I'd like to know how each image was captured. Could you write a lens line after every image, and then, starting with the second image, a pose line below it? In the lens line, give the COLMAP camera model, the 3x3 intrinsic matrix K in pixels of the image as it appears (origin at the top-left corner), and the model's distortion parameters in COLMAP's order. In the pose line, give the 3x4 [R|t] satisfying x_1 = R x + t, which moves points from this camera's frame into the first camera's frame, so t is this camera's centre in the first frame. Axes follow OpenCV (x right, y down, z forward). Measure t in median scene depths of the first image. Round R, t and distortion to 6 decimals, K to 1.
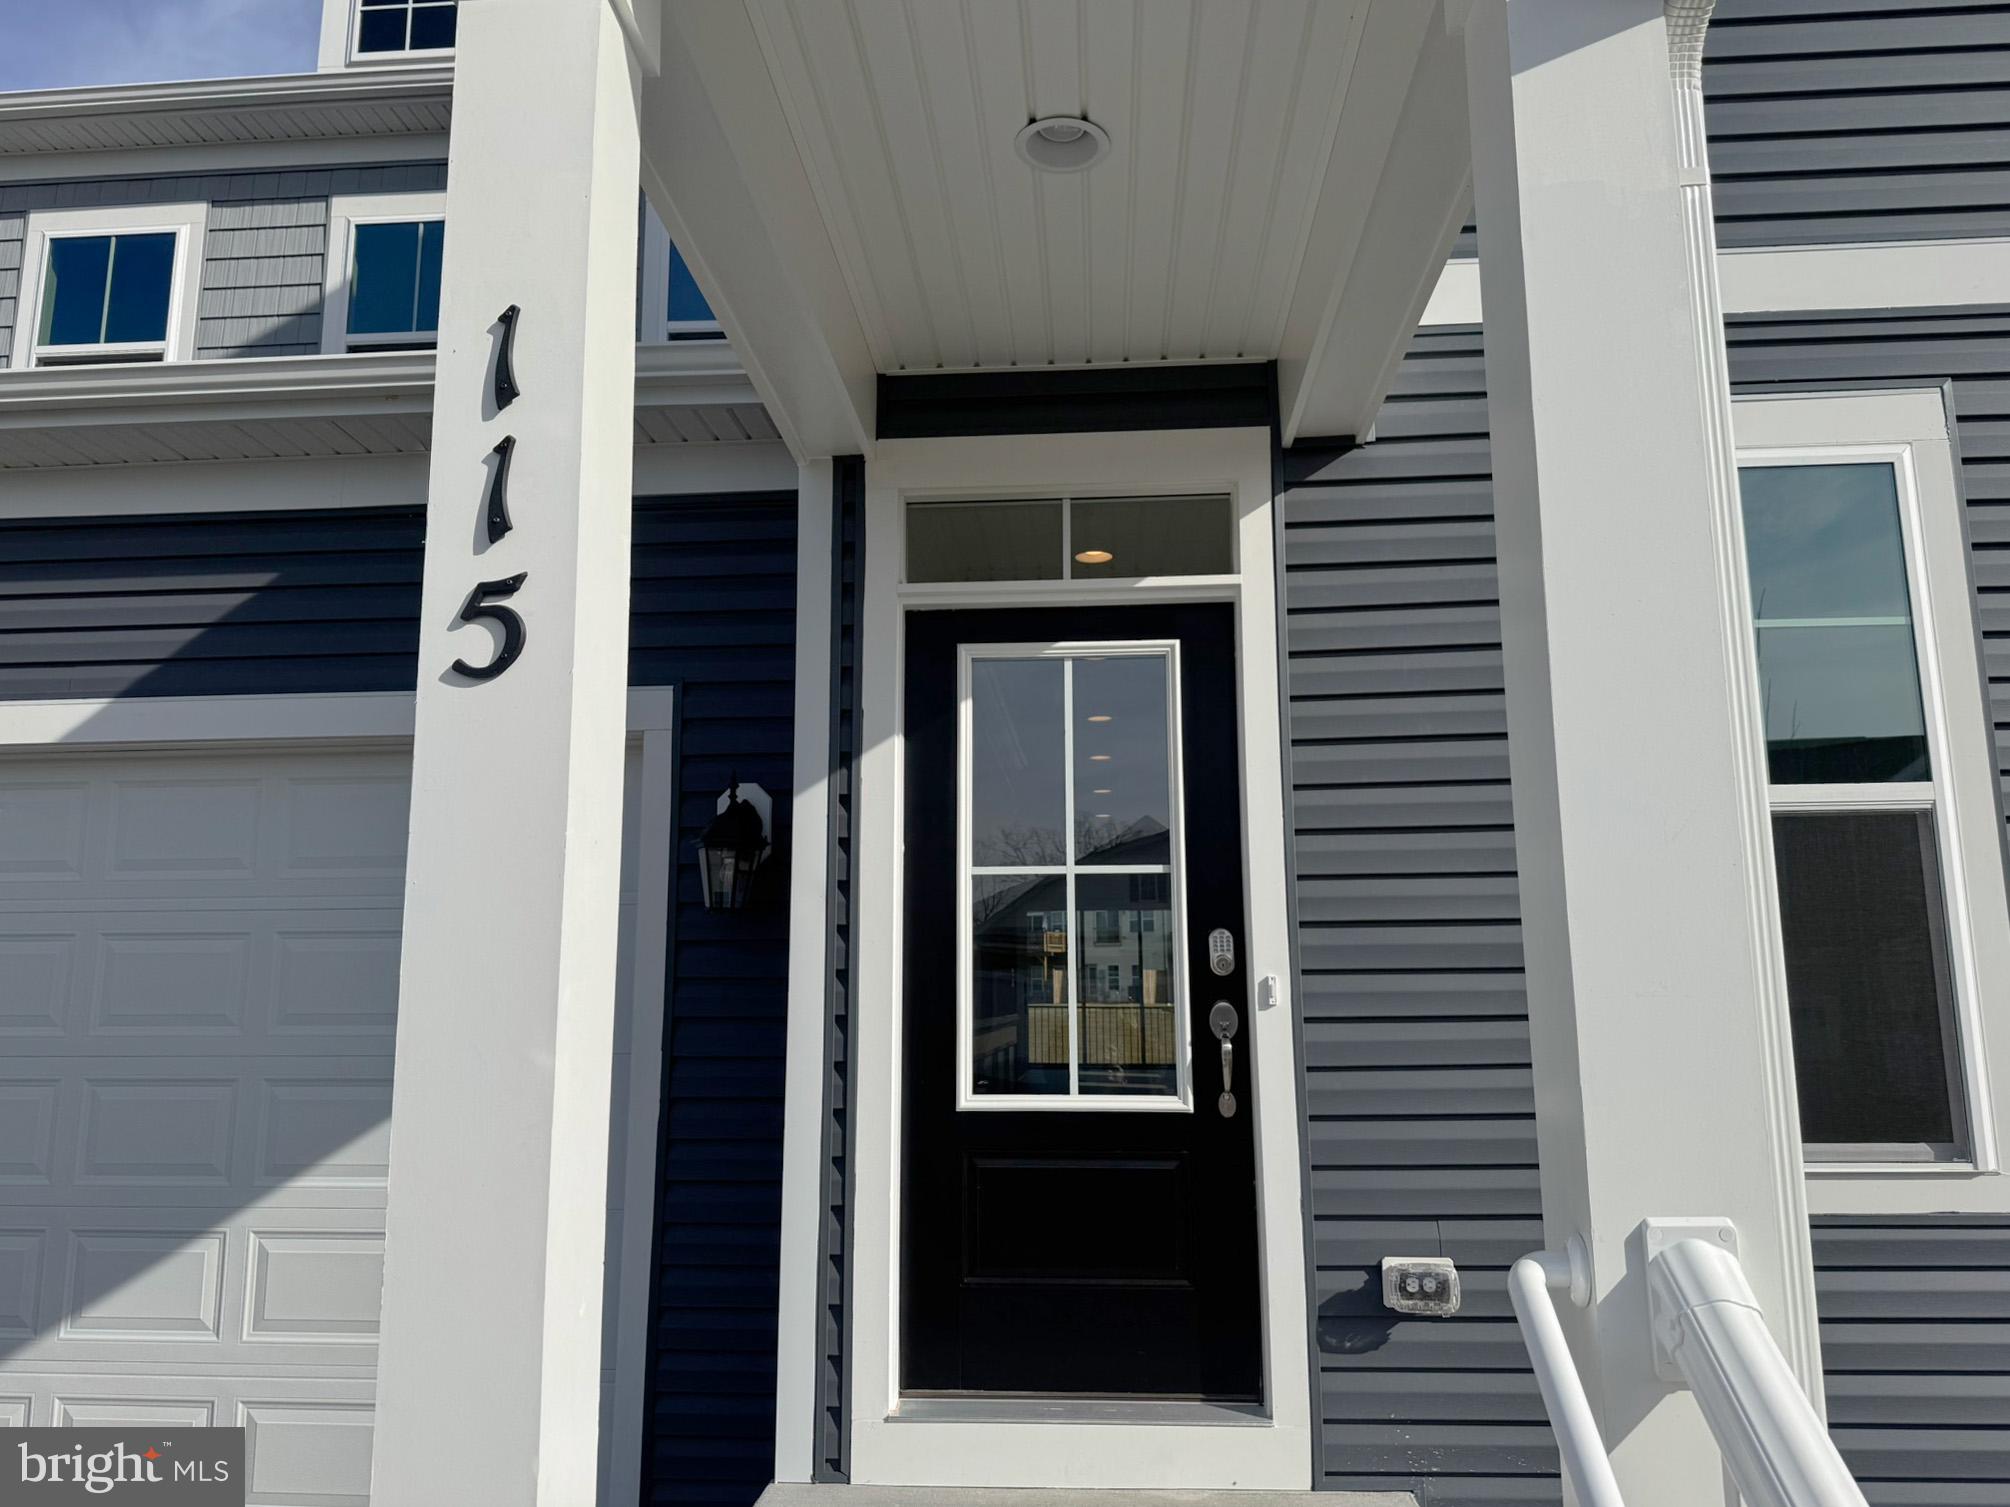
lens RADIAL K [[1410.2, 0, 999.6], [0, 1410.2, 759.4], [0, 0, 1]] dist [0.030980, -0.004721]
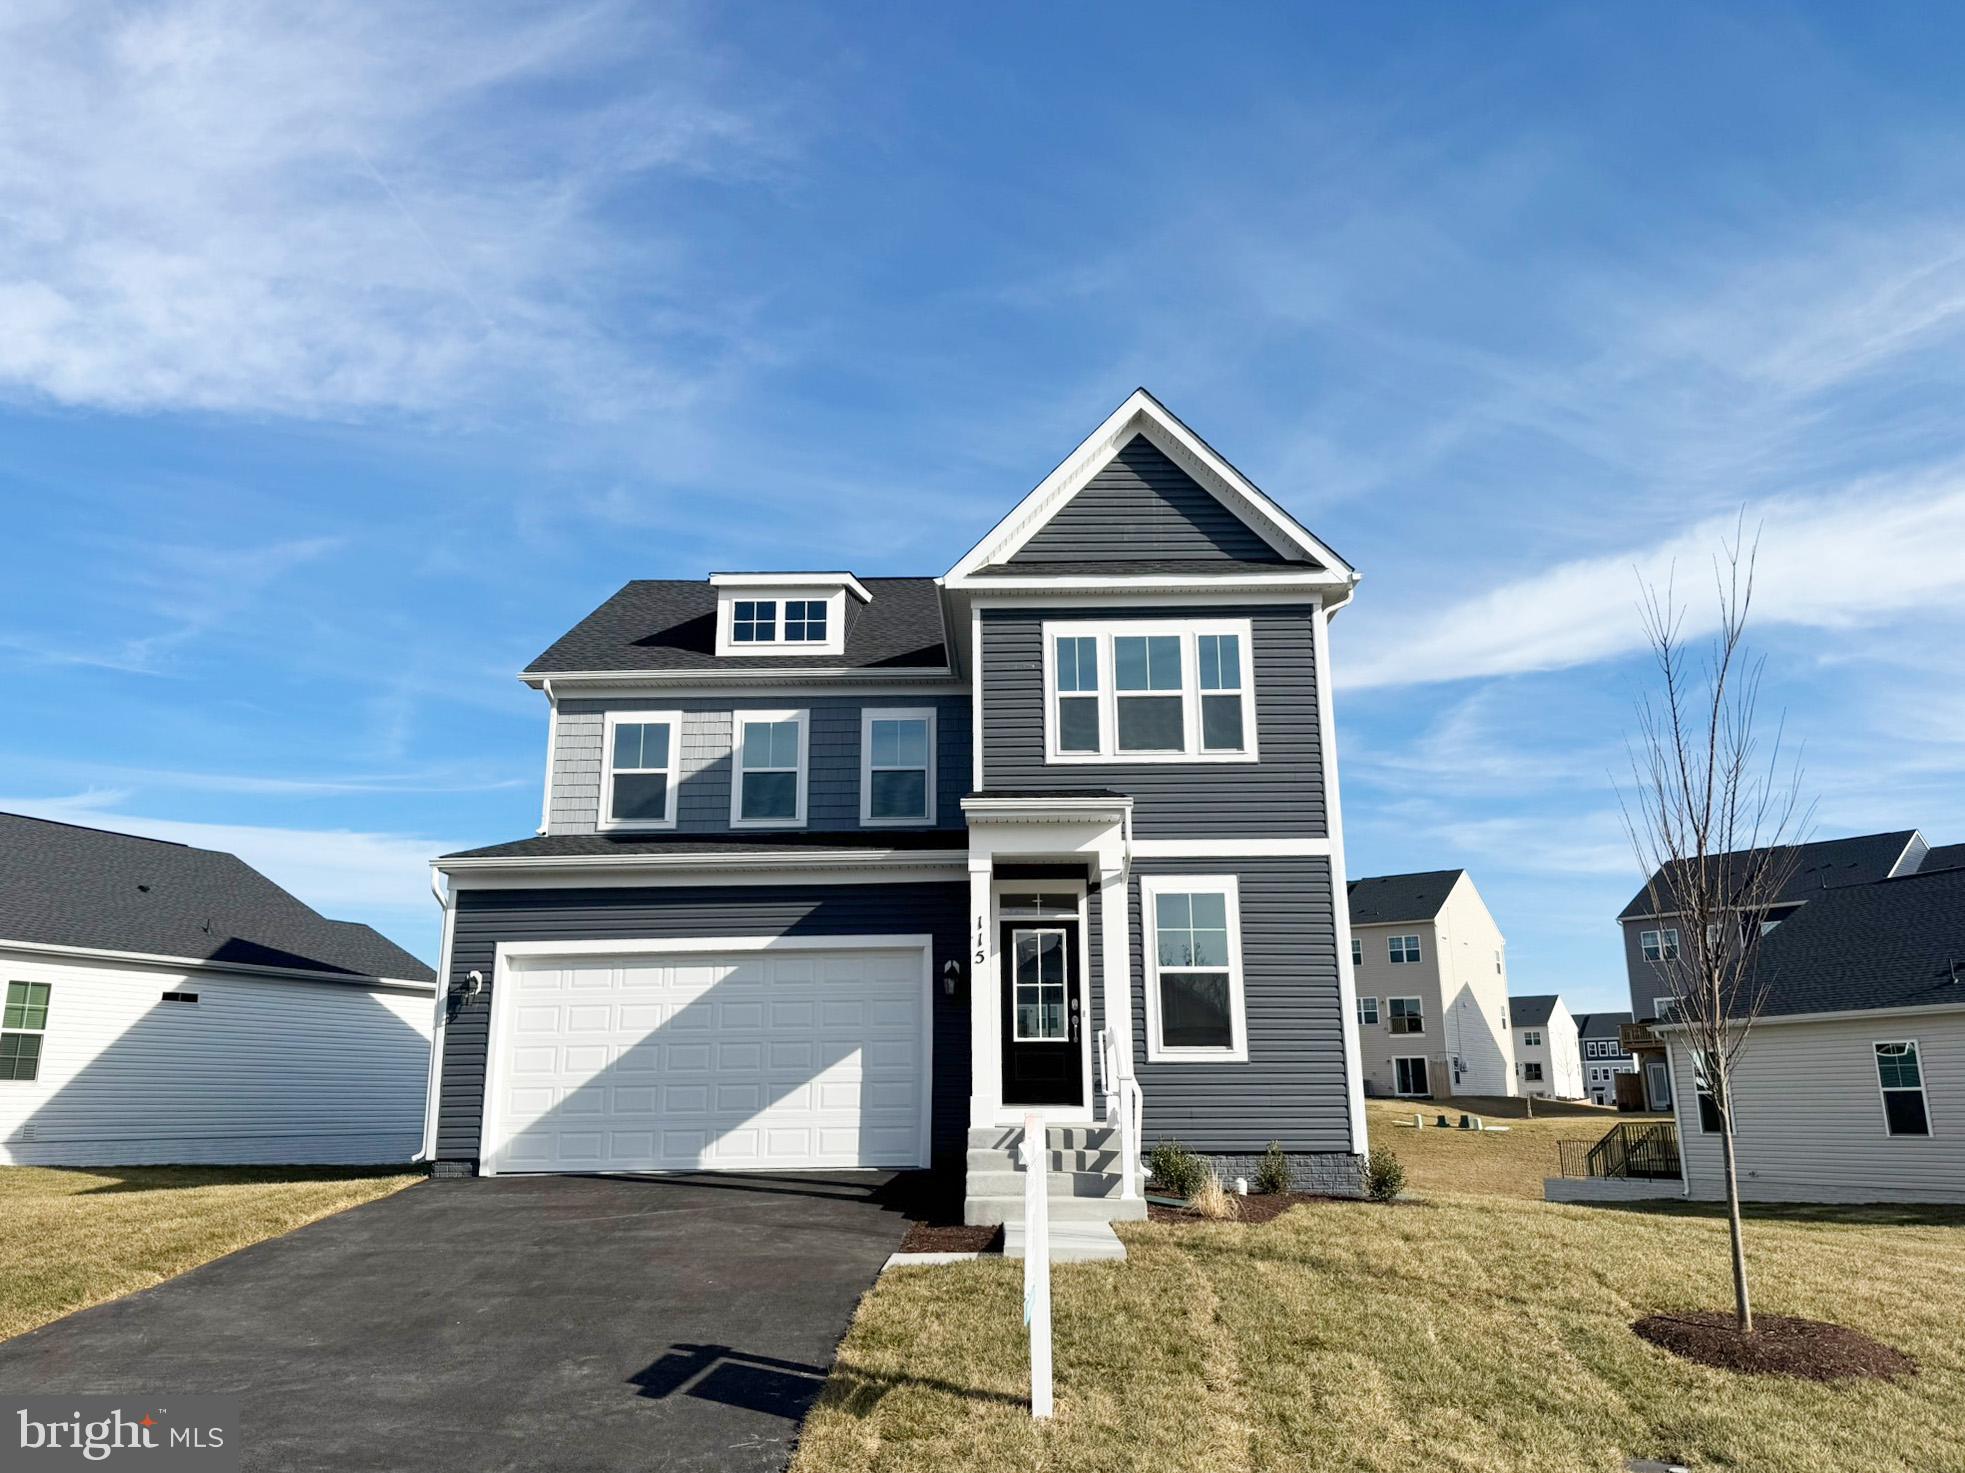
lens RADIAL K [[1378.6, 0, 982.8], [0, 1378.6, 740.0], [0, 0, 1]] dist [0.030980, -0.004721]
pose [[0.998838, 0.010387, 0.047058, -0.309077], [-0.005990, 0.995683, -0.092625, -0.257431], [-0.047817, 0.092236, 0.994588, -3.042208]]
